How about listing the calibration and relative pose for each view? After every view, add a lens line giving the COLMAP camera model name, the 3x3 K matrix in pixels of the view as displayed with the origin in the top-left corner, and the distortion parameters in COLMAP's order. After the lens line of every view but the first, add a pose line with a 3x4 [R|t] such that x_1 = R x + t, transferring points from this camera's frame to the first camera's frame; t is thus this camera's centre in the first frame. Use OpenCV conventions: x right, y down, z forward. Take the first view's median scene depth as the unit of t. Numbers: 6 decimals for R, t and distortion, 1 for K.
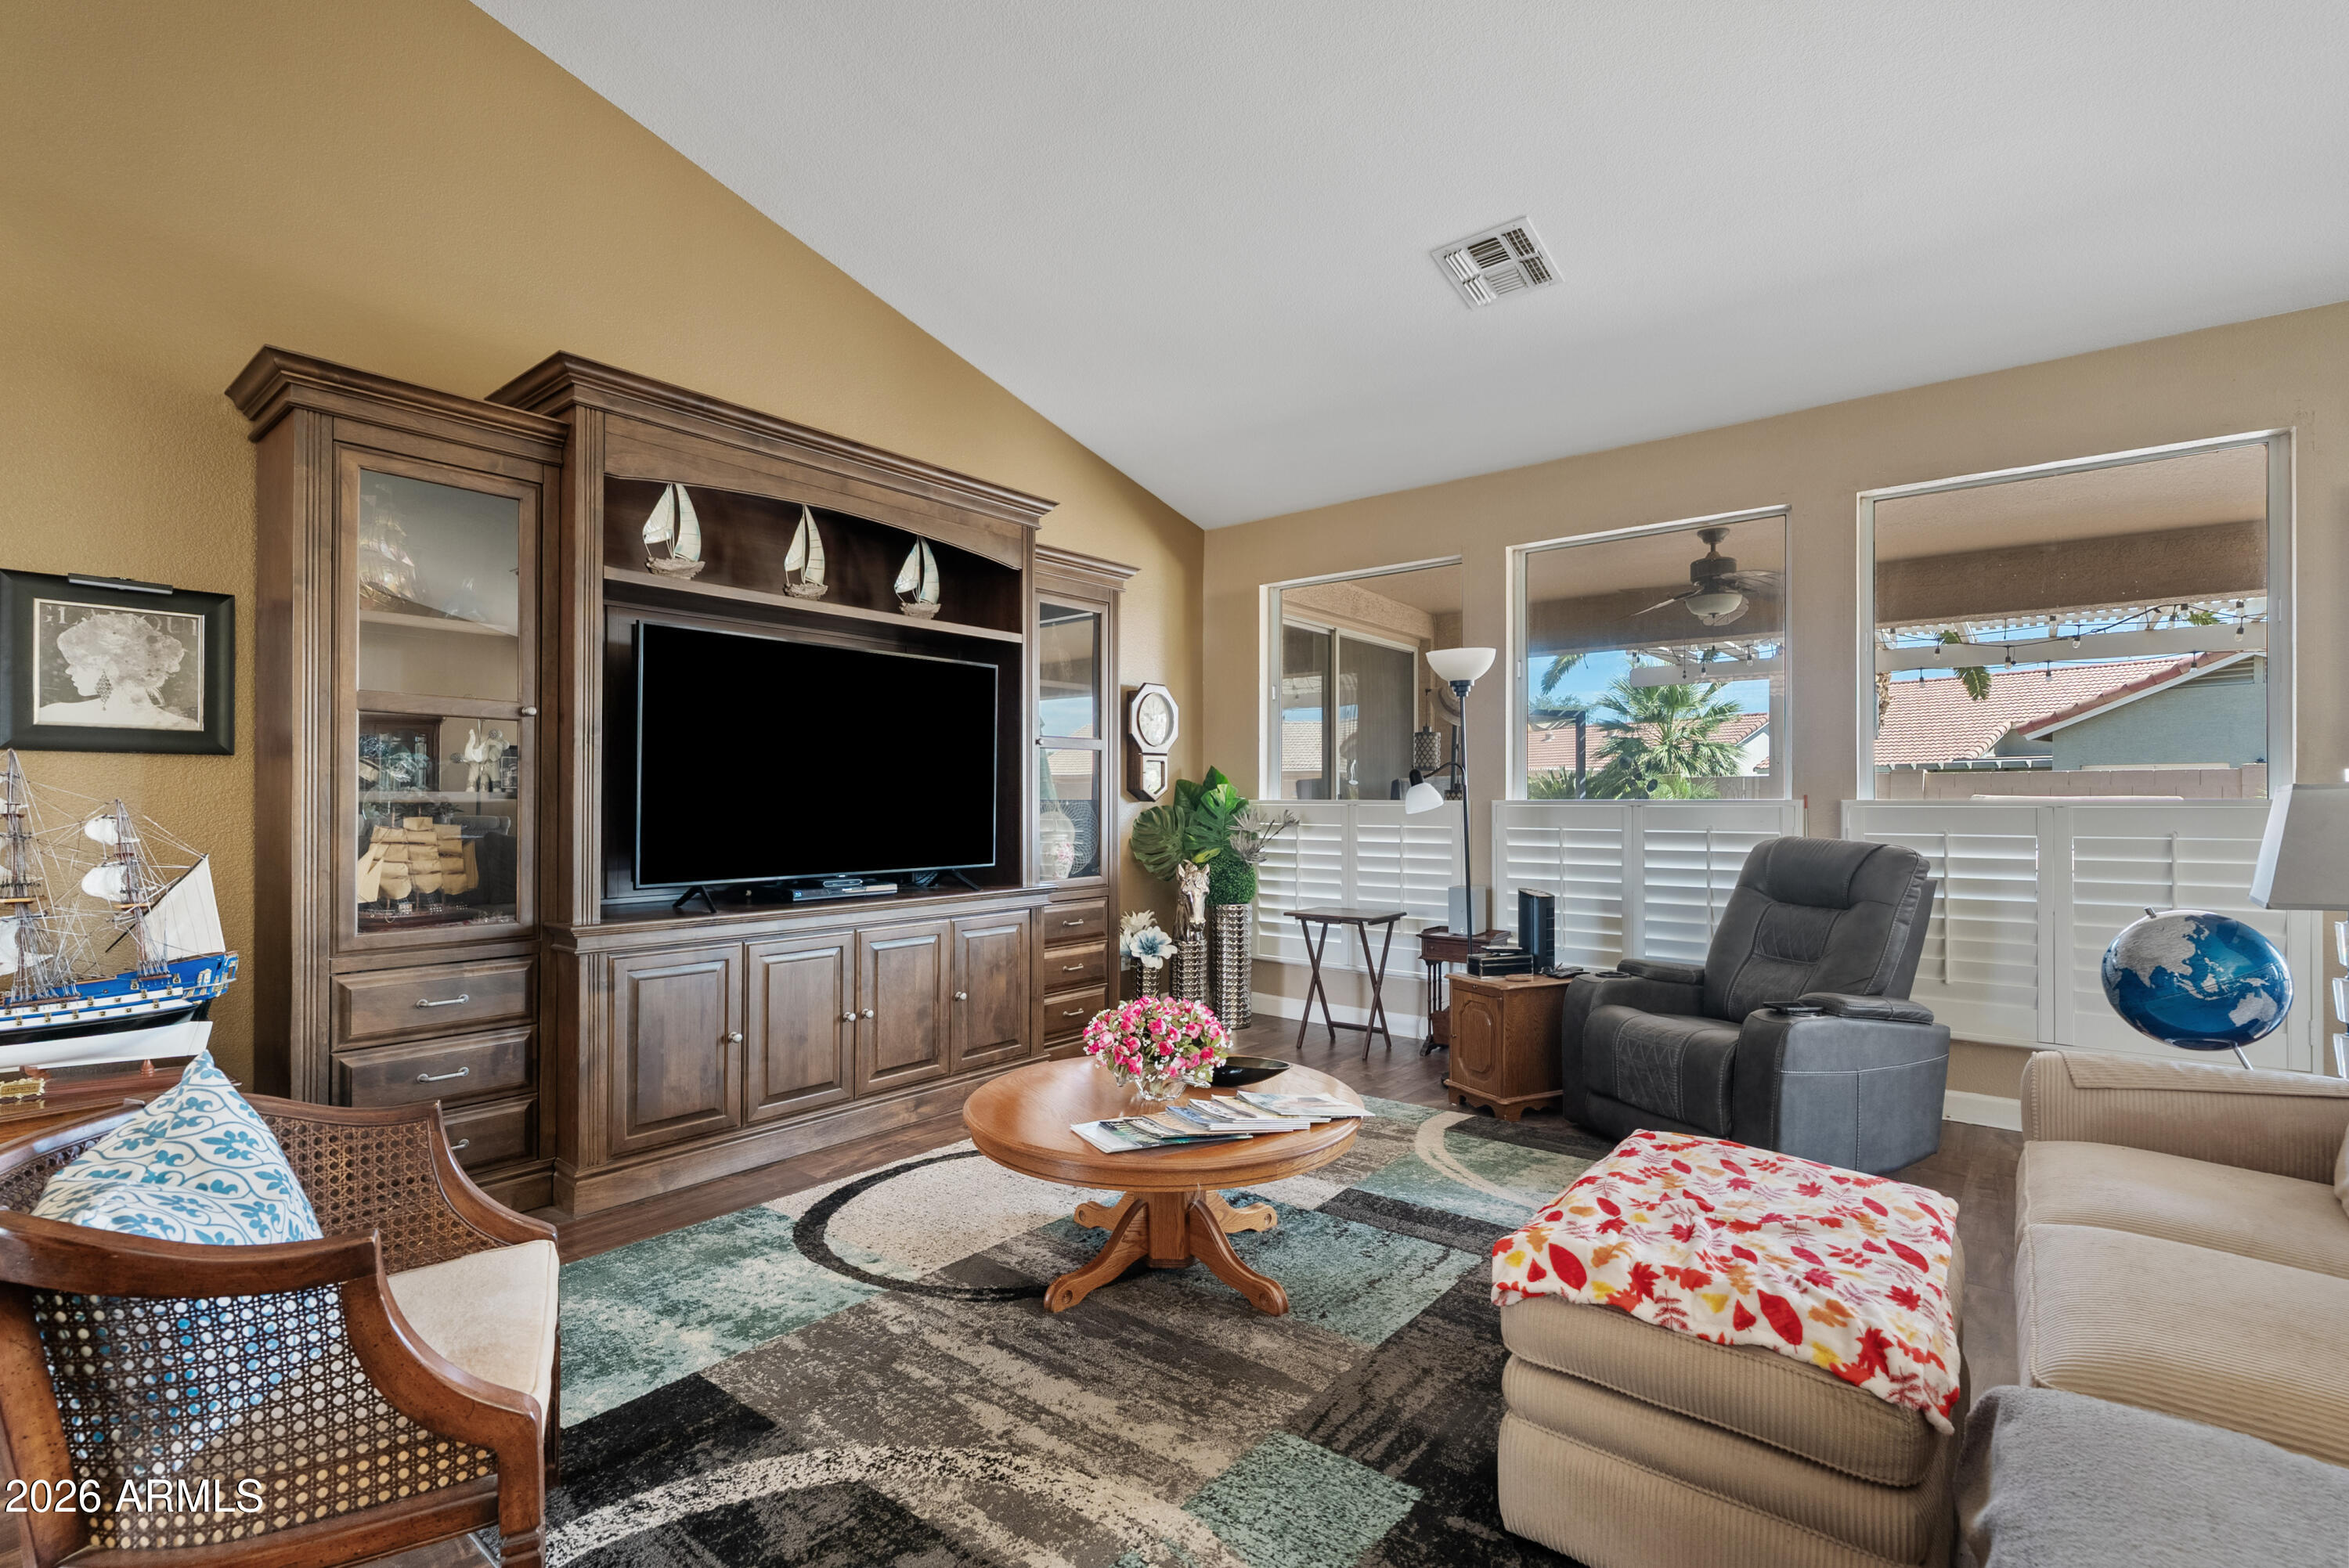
lens RADIAL K [[1065.0, 0, 1171.6], [0, 1065.0, 783.6], [0, 0, 1]] dist [-0.007934, 0.002392]
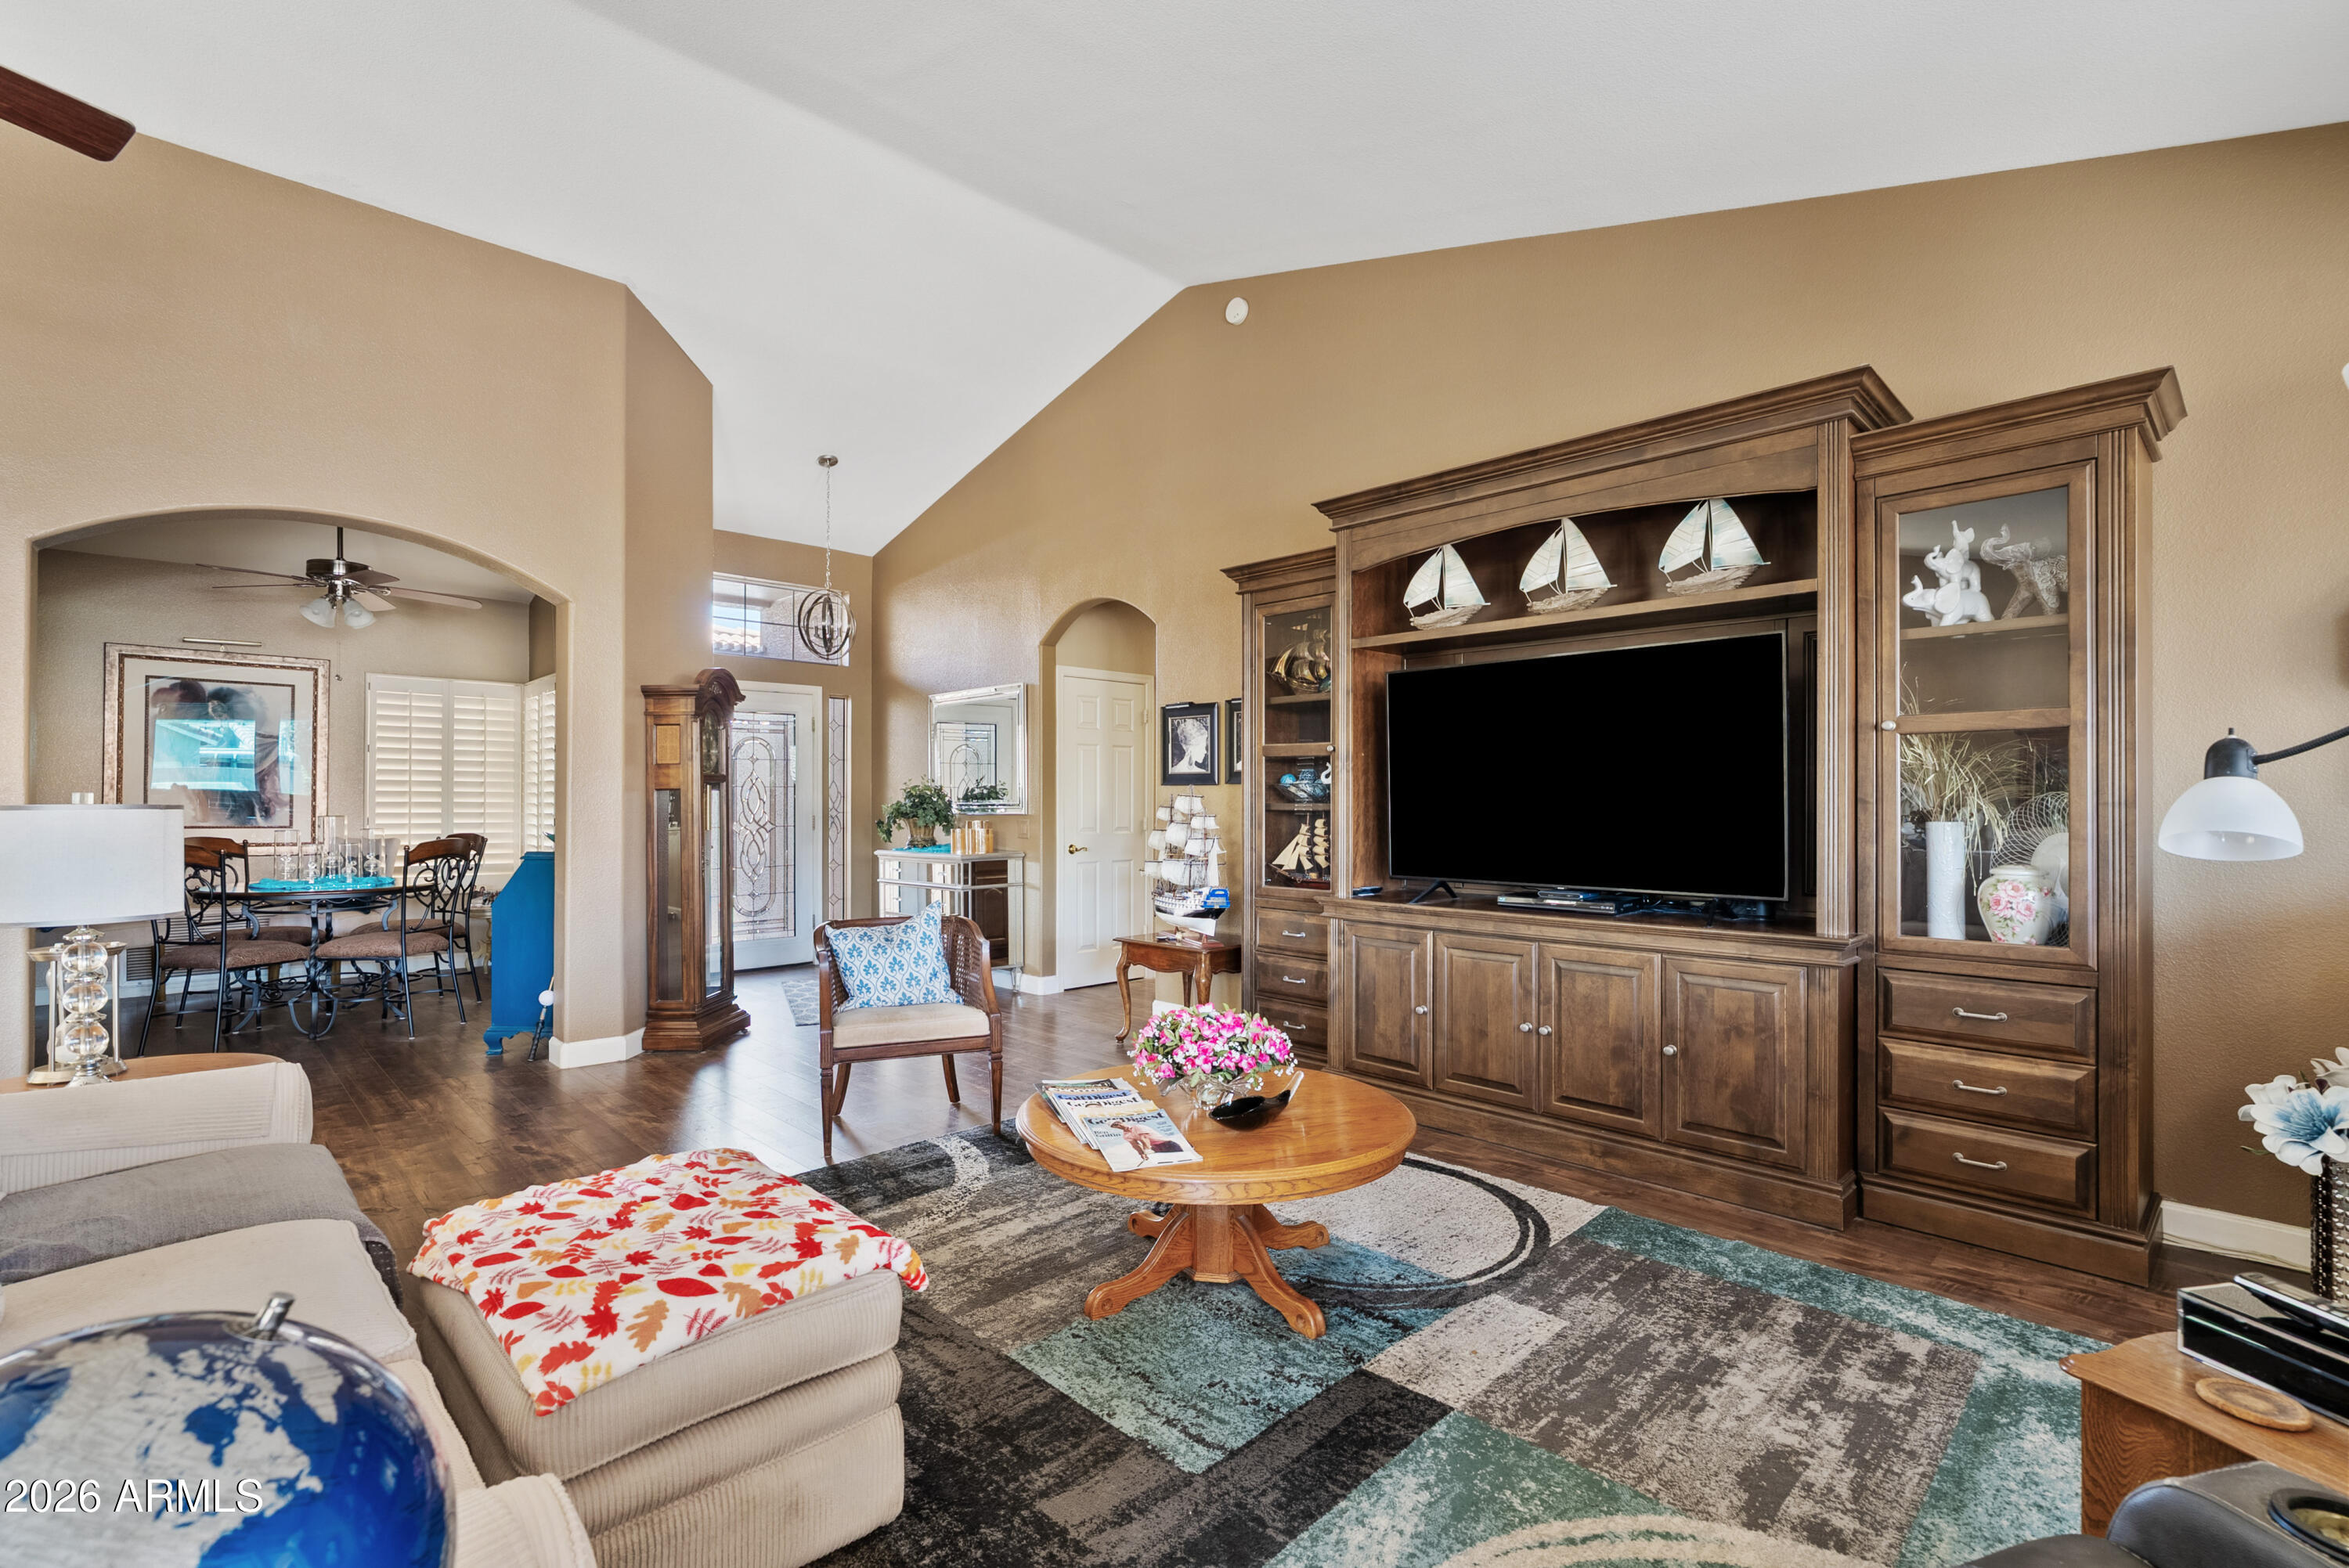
lens RADIAL K [[1065.0, 0, 1164.8], [0, 1065.0, 799.0], [0, 0, 1]] dist [-0.007934, 0.002392]
pose [[-0.125779, -0.003072, -0.992053, 0.909759], [0.015850, 0.999861, -0.005105, 0.006277], [0.991932, -0.016366, -0.125713, 0.990415]]
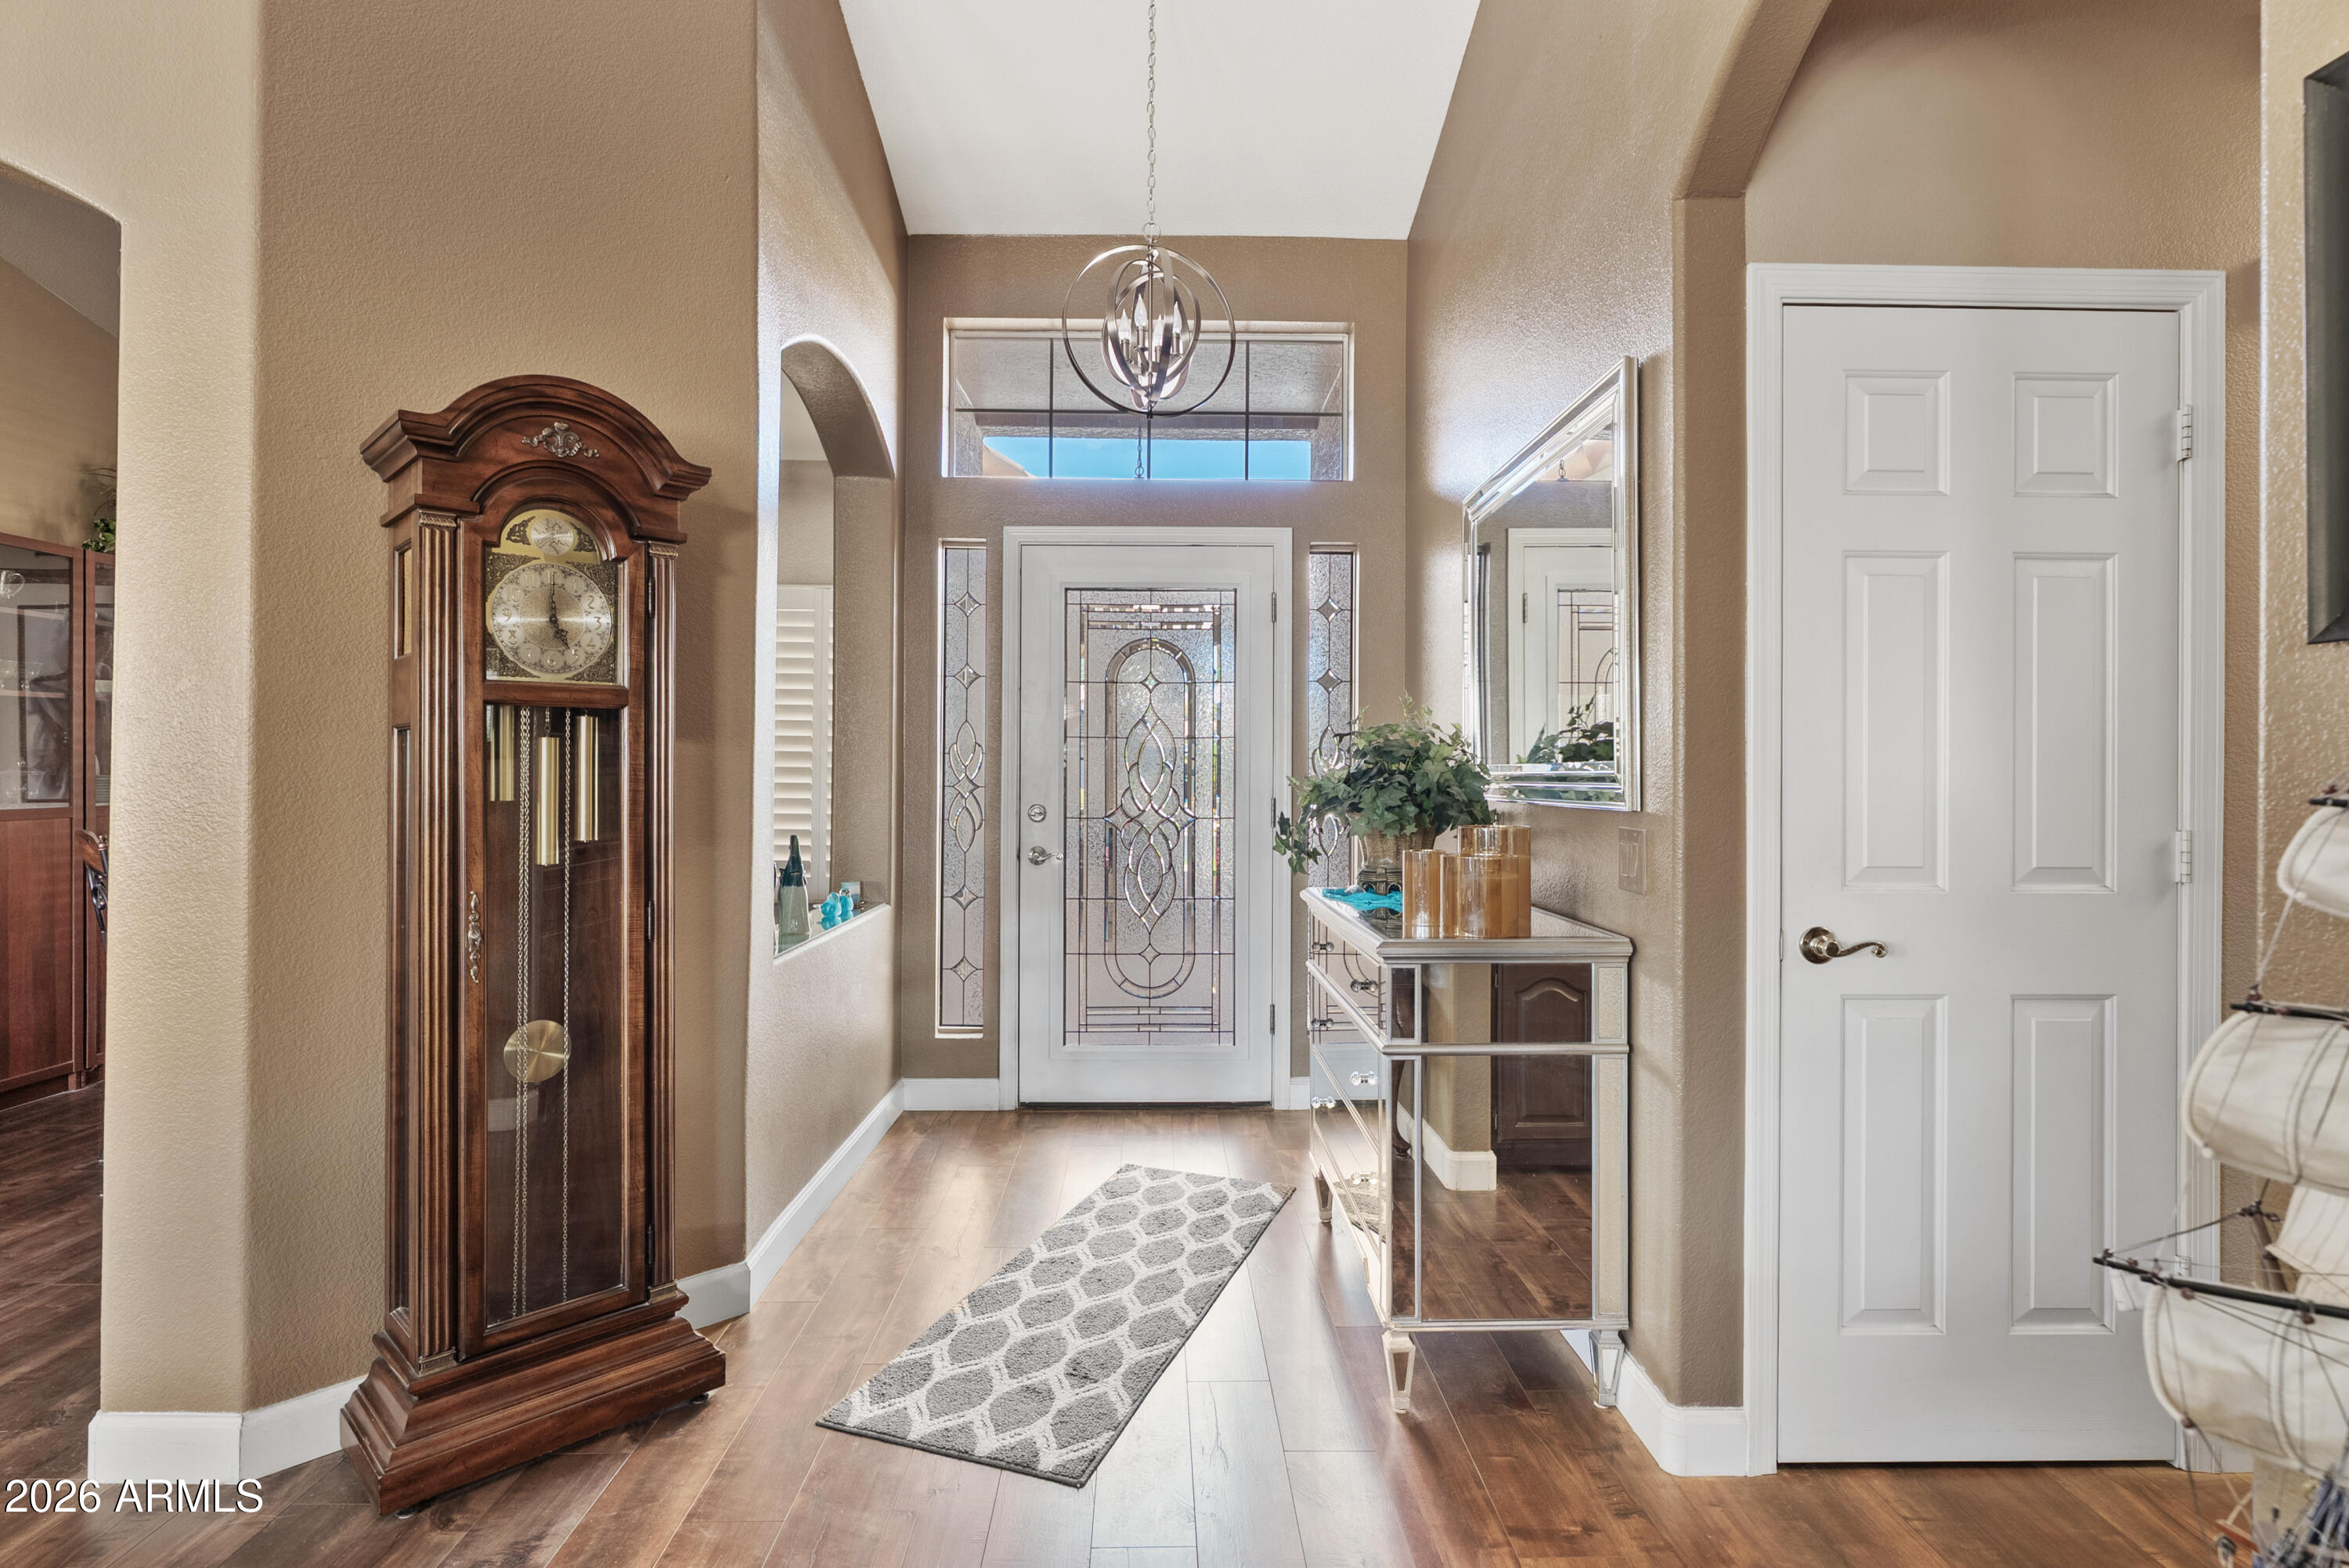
lens RADIAL K [[1166.3, 0, 1166.3], [0, 1166.3, 770.3], [0, 0, 1]] dist [-0.006201, -0.000648]
pose [[-0.764879, -0.003291, -0.644166, -0.633653], [0.006251, 0.999902, -0.012531, 0.004548], [0.644144, -0.013611, -0.764783, 0.773685]]
